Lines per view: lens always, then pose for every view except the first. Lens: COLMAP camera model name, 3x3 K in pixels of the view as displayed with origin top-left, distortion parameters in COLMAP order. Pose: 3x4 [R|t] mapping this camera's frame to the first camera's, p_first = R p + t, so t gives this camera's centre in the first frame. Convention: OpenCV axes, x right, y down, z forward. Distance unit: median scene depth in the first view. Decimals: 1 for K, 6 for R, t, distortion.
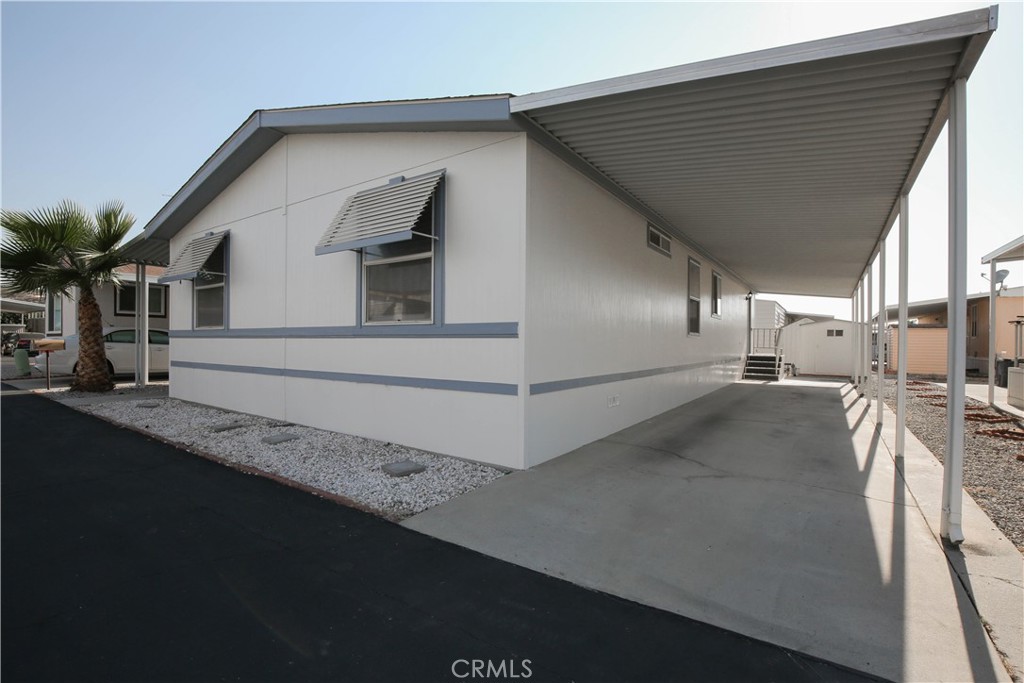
lens RADIAL K [[468.6, 0, 512.0], [0, 468.6, 341.5], [0, 0, 1]] dist [-0.033083, -0.000370]
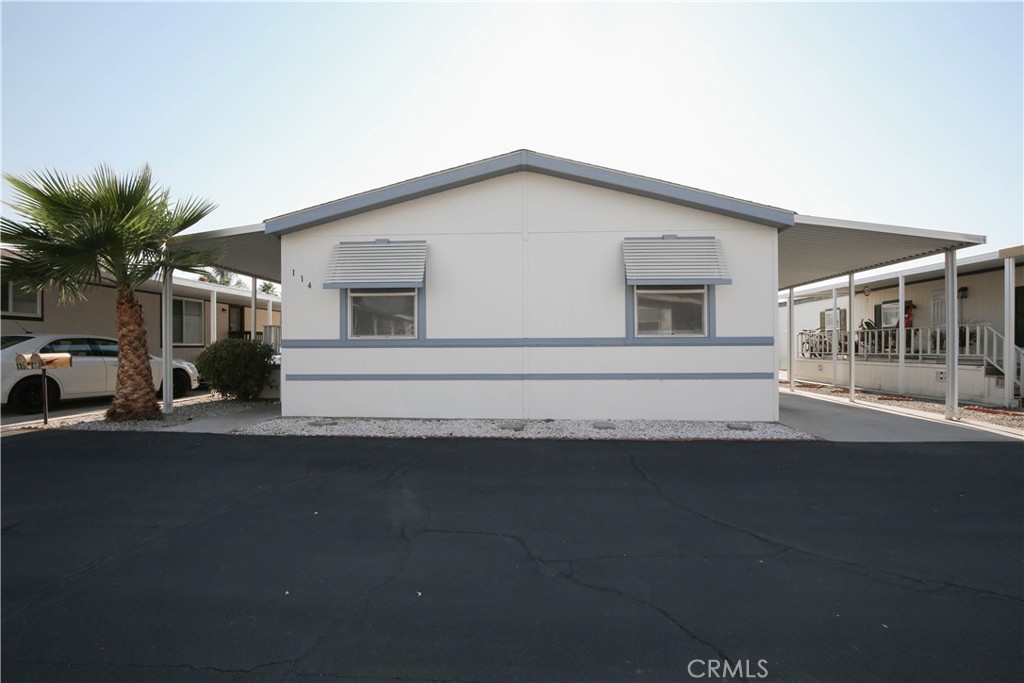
lens RADIAL K [[468.6, 0, 512.0], [0, 468.6, 341.5], [0, 0, 1]] dist [-0.033083, -0.000370]
pose [[0.849324, -0.003523, 0.527860, -1.311850], [0.009987, 0.999906, -0.009395, -0.012578], [-0.527777, 0.013251, 0.849280, 0.035751]]
